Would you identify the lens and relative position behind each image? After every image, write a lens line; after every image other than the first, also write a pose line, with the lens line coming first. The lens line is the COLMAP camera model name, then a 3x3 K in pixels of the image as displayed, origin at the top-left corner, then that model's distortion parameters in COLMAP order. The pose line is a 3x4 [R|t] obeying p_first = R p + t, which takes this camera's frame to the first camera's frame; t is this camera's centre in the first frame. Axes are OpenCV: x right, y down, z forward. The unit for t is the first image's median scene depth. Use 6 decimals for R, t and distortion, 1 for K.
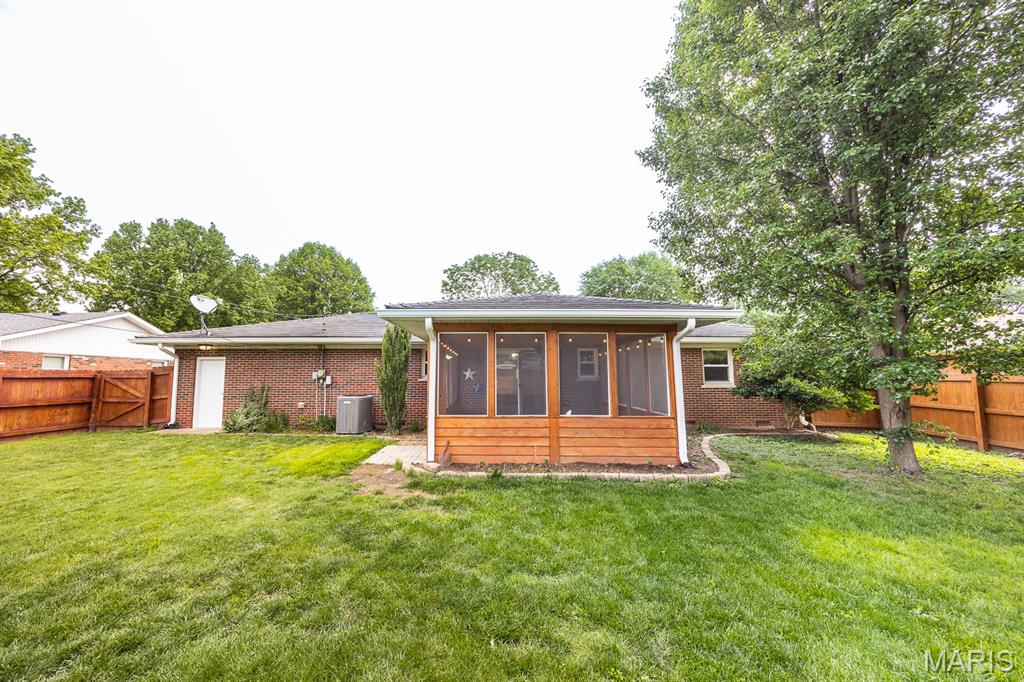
lens RADIAL K [[398.5, 0, 494.9], [0, 398.5, 346.9], [0, 0, 1]] dist [-0.000831, 0.000054]
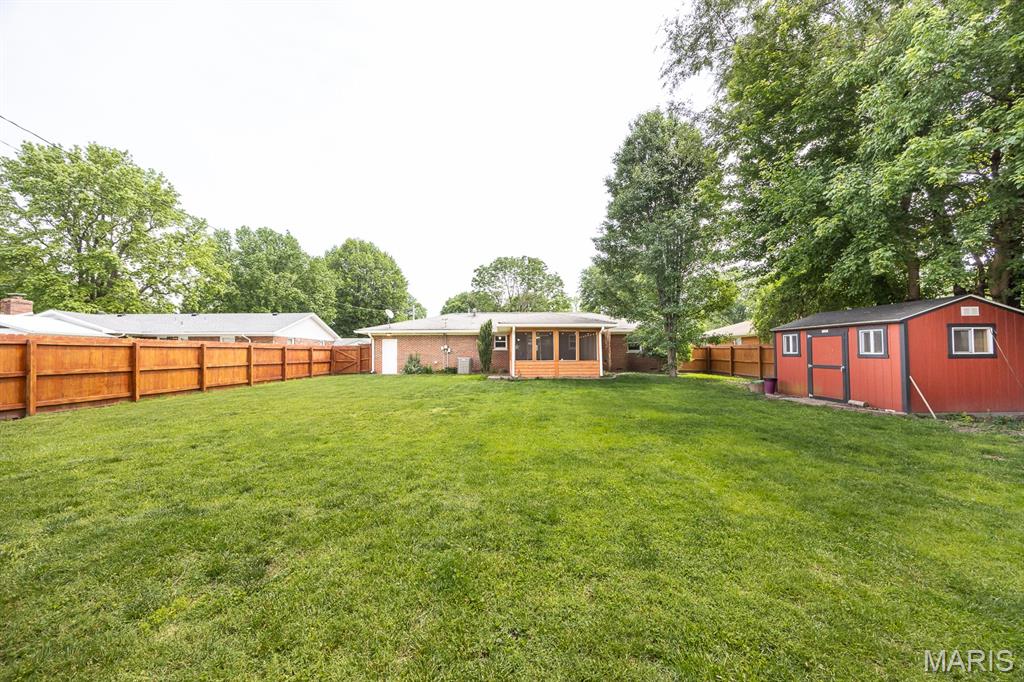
lens RADIAL K [[398.5, 0, 512.2], [0, 398.5, 342.6], [0, 0, 1]] dist [-0.000831, 0.000054]
pose [[0.999645, -0.002783, 0.026496, -0.040438], [0.001628, 0.999053, 0.043489, -0.012982], [-0.026592, -0.043431, 0.998702, -0.303761]]
